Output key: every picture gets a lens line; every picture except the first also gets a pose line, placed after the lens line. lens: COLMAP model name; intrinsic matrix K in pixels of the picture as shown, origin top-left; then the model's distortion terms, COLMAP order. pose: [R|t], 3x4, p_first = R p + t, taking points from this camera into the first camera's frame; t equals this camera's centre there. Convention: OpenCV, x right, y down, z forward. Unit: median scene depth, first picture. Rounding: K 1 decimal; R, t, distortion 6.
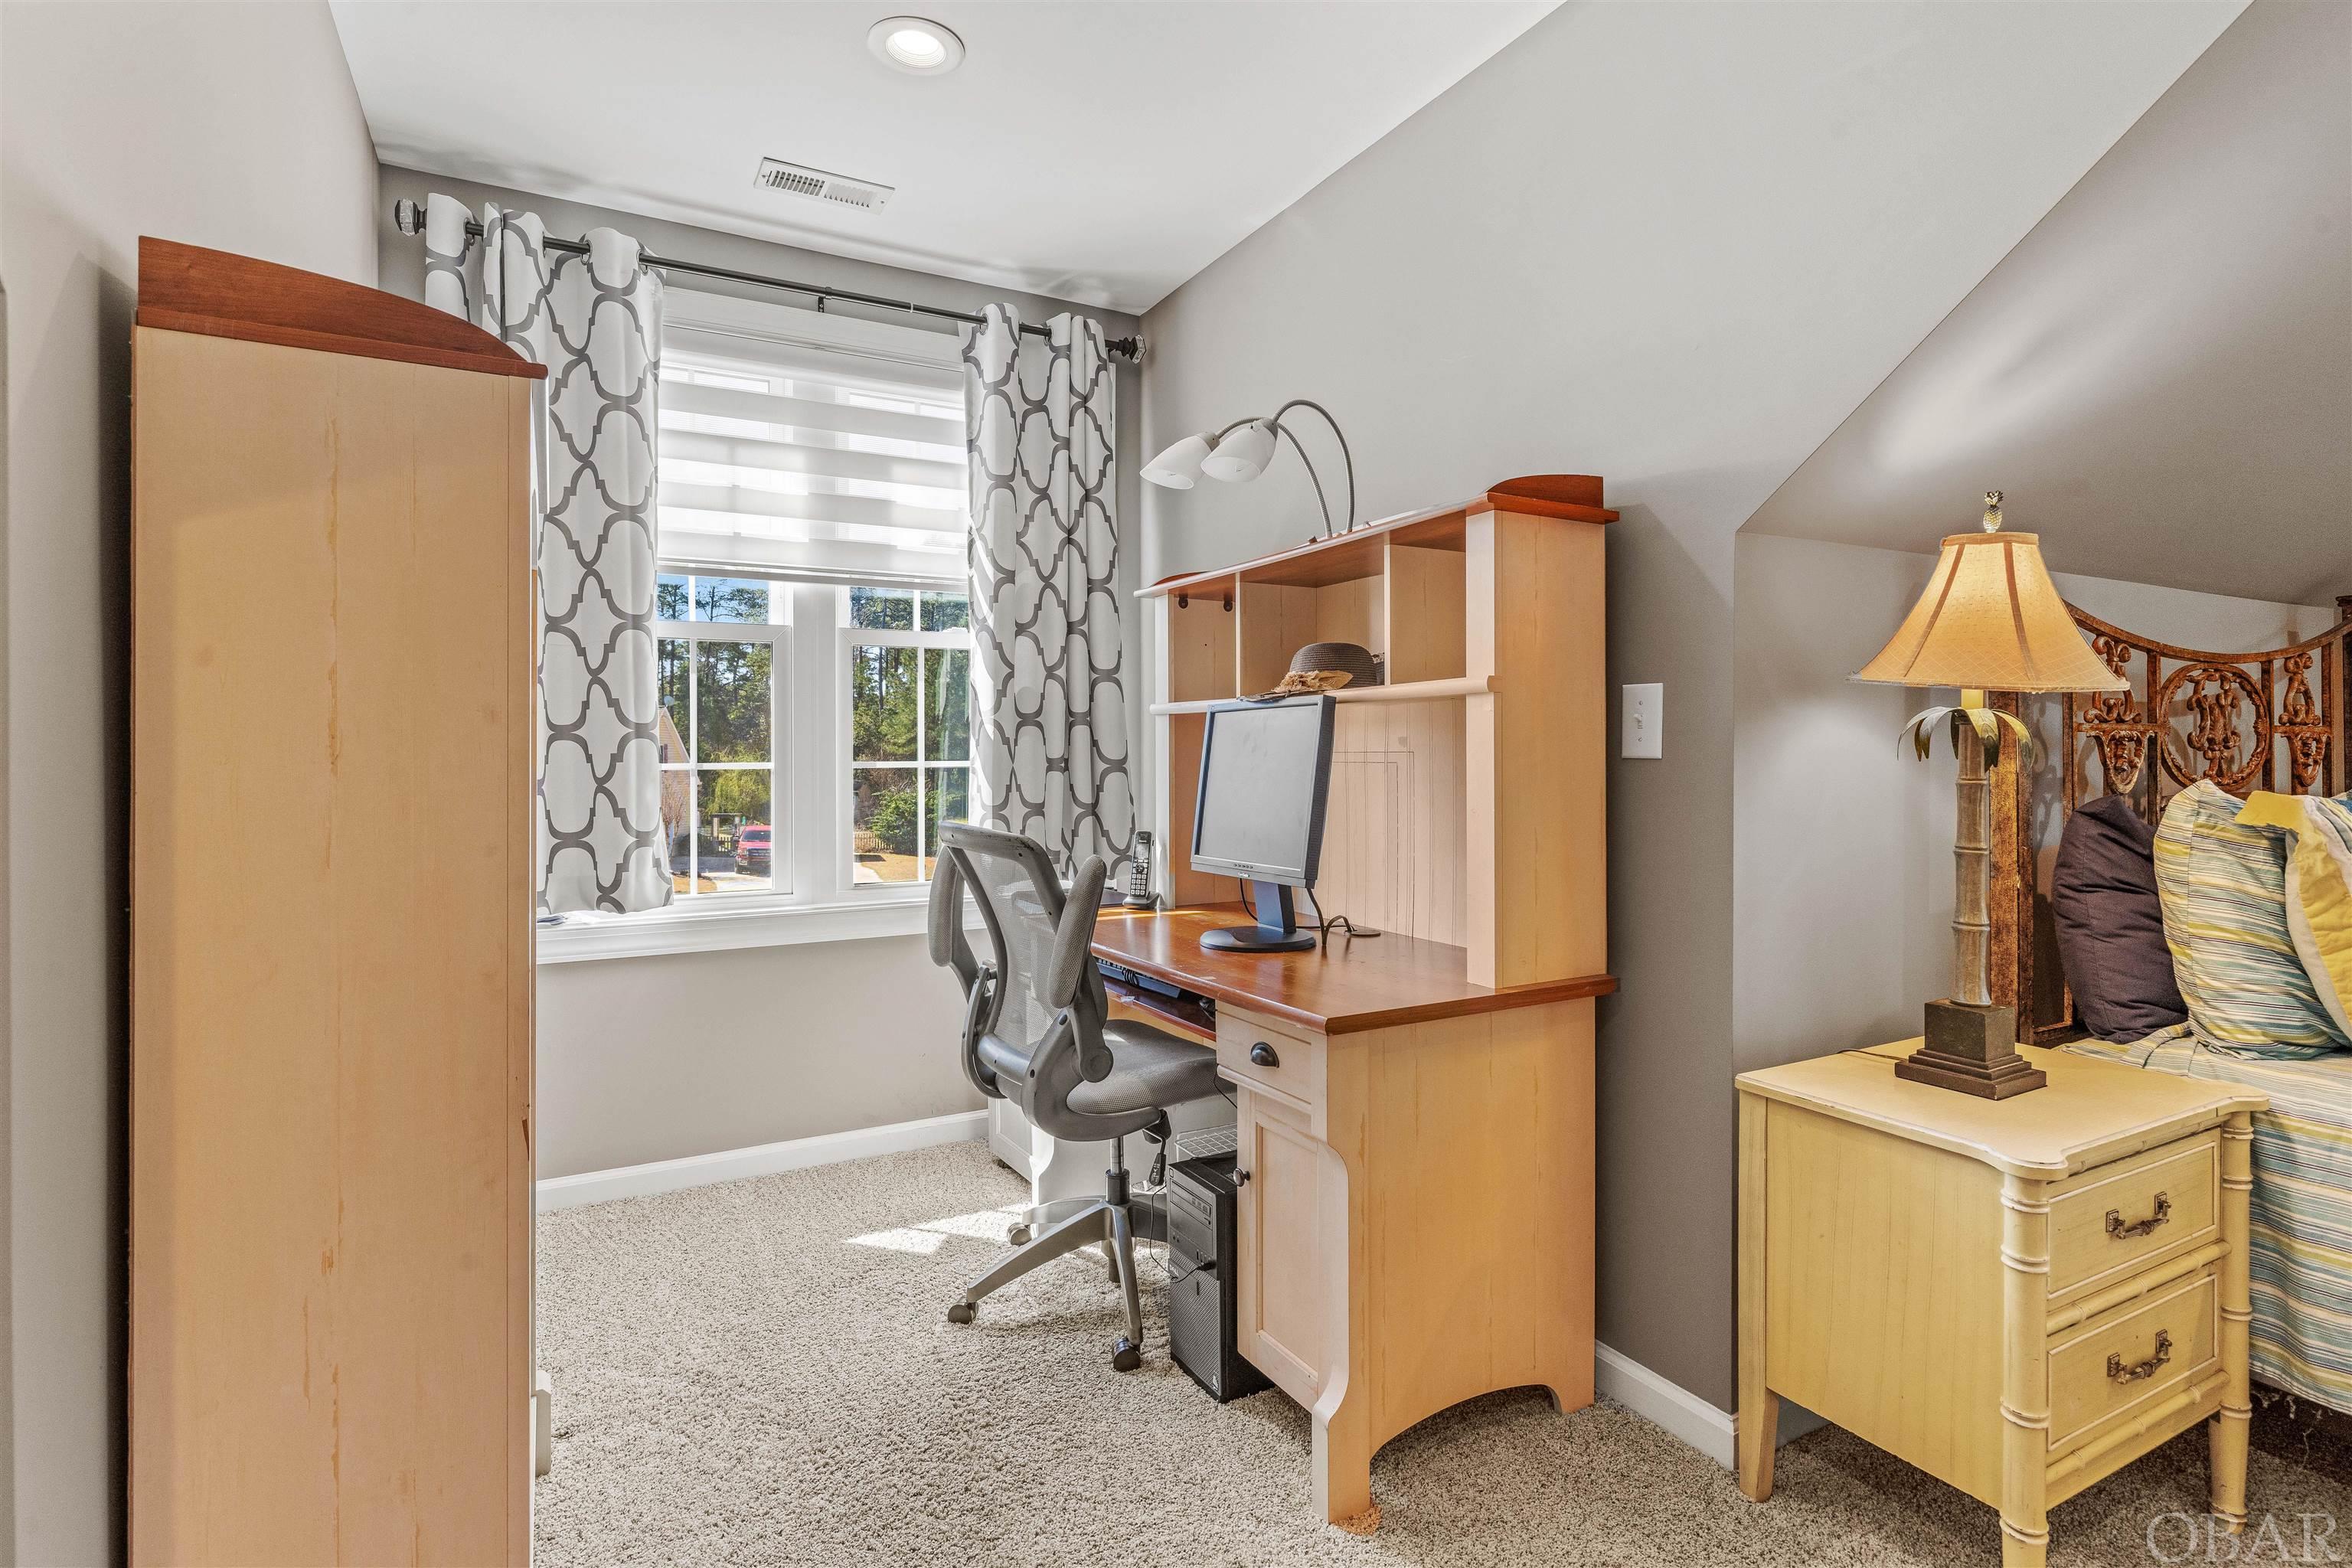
lens RADIAL K [[1154.3, 0, 1192.9], [0, 1154.3, 734.2], [0, 0, 1]] dist [-0.000846, 0.000195]
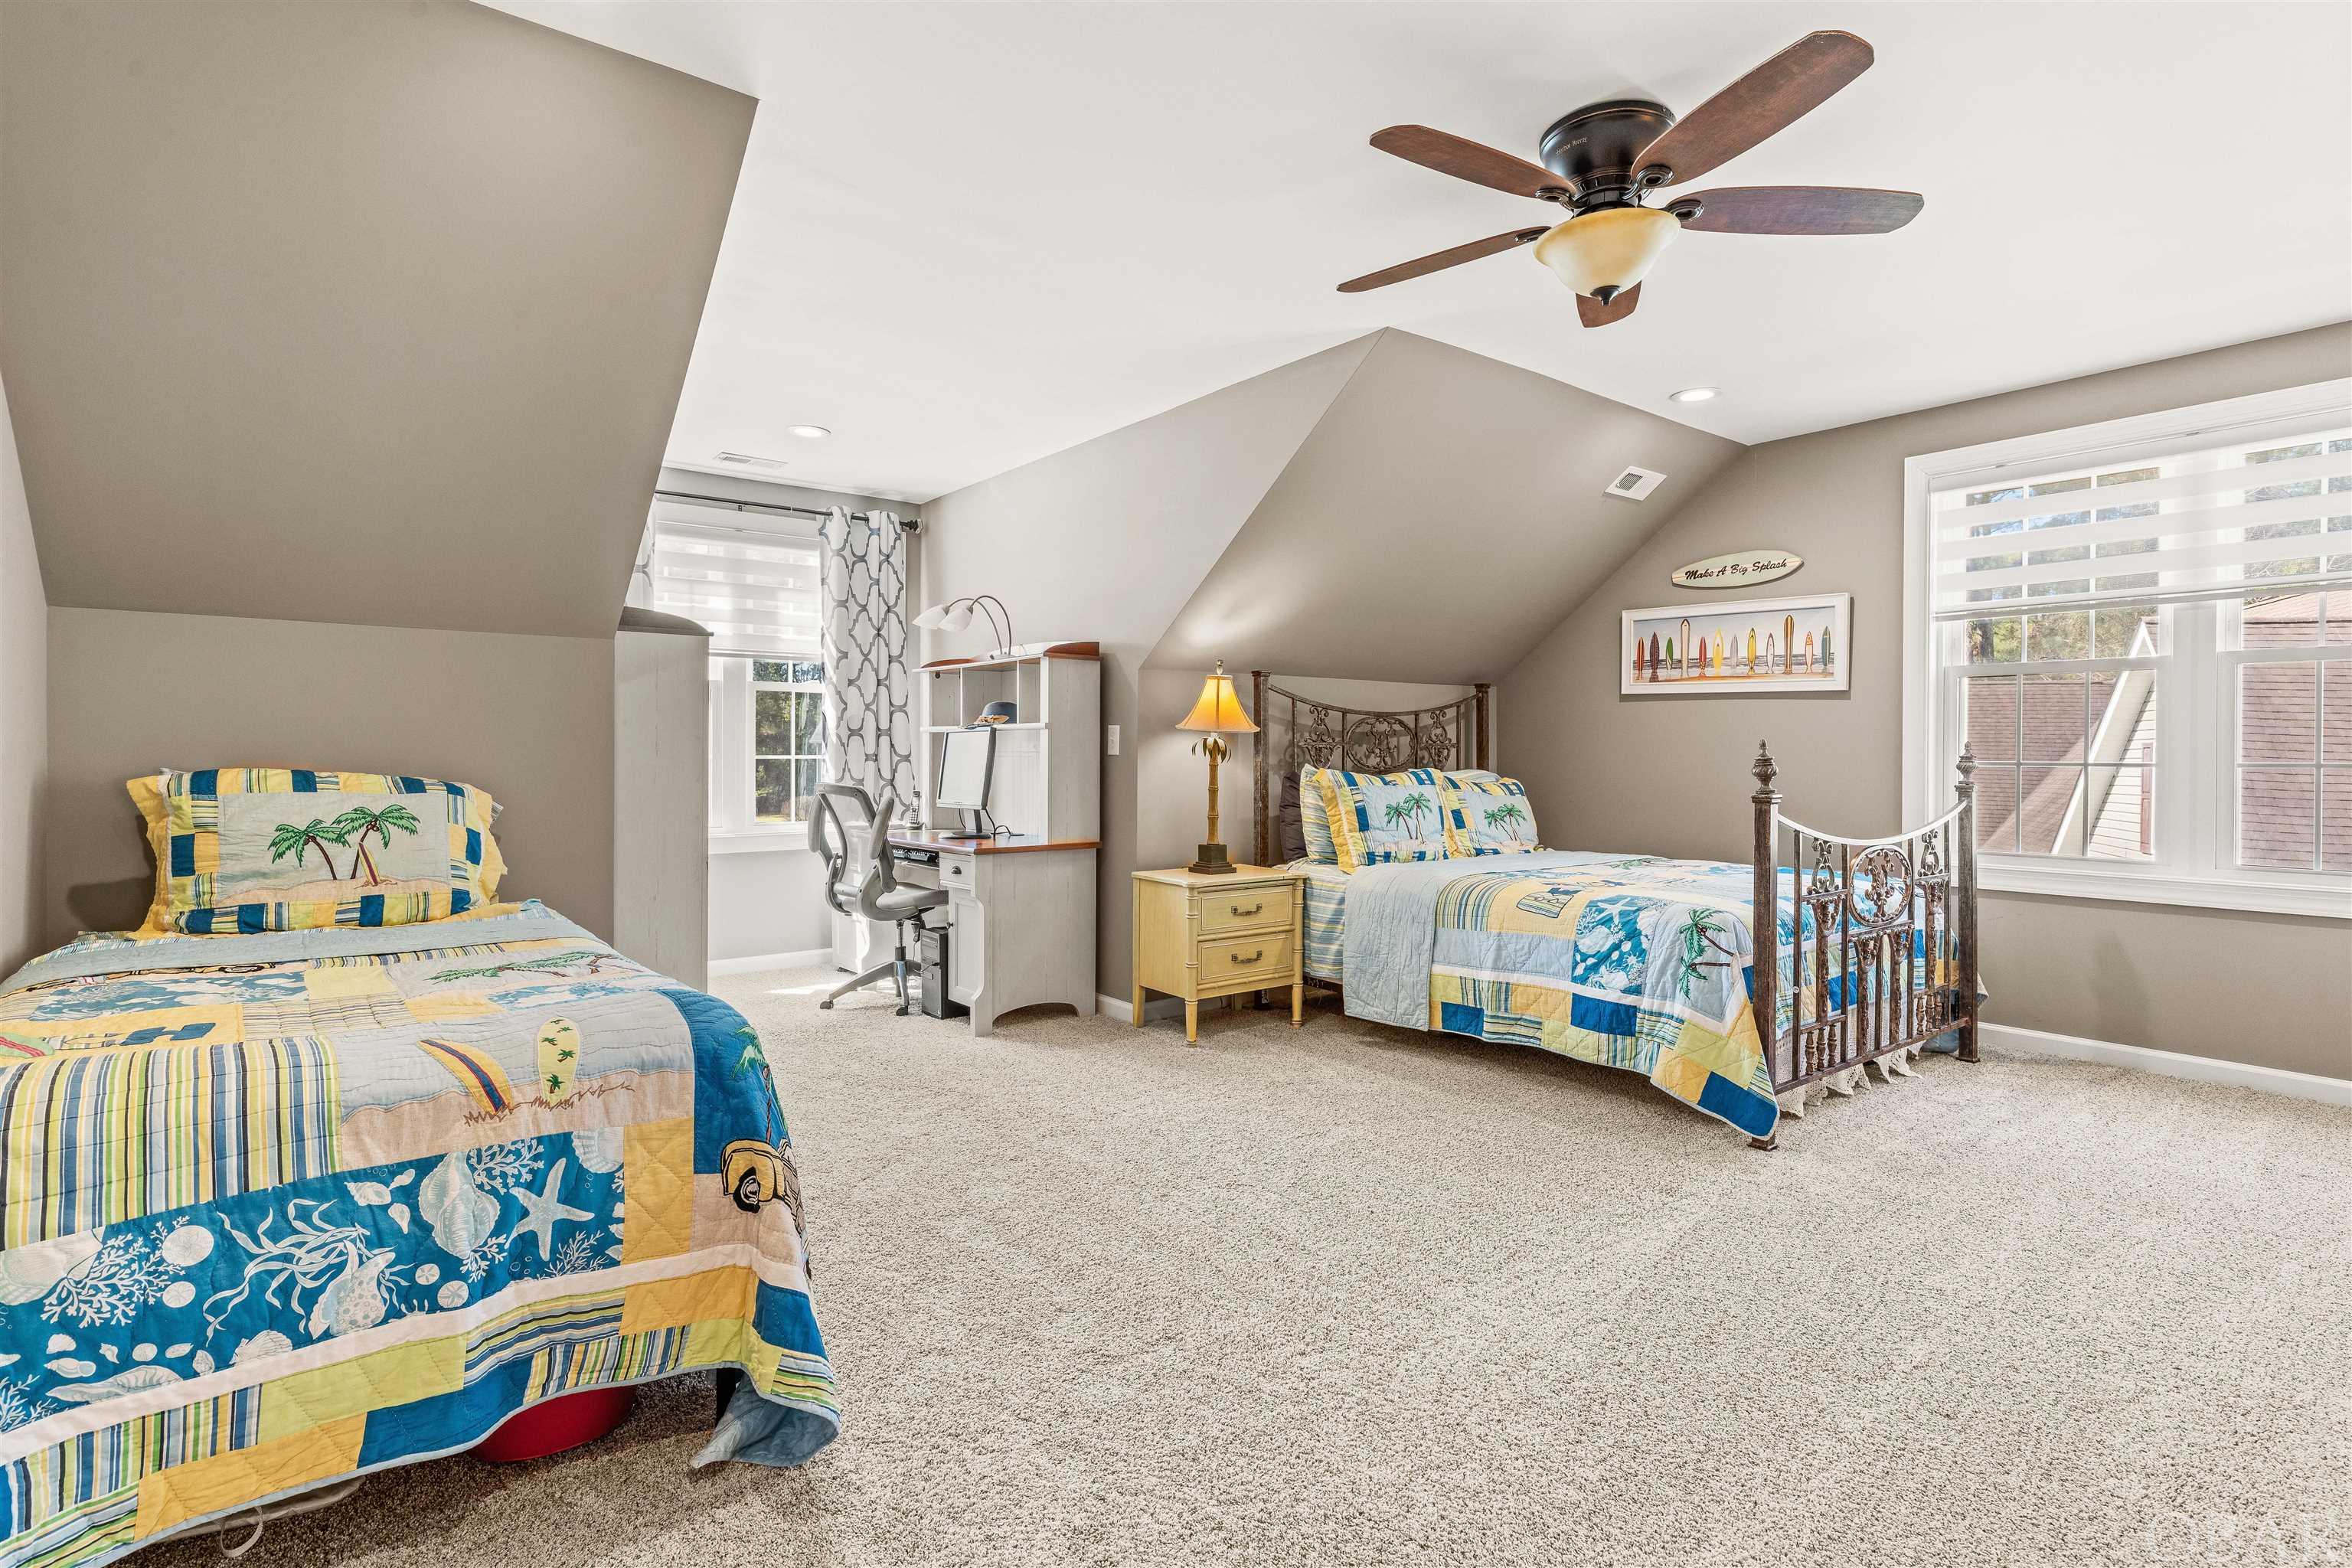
lens RADIAL K [[1146.5, 0, 1184.1], [0, 1146.5, 755.8], [0, 0, 1]] dist [0.000504, -0.000459]
pose [[0.988070, 0.006702, 0.153859, 0.125144], [-0.009477, 0.999805, 0.017310, -0.016826], [-0.153713, -0.018562, 0.987941, -1.173493]]
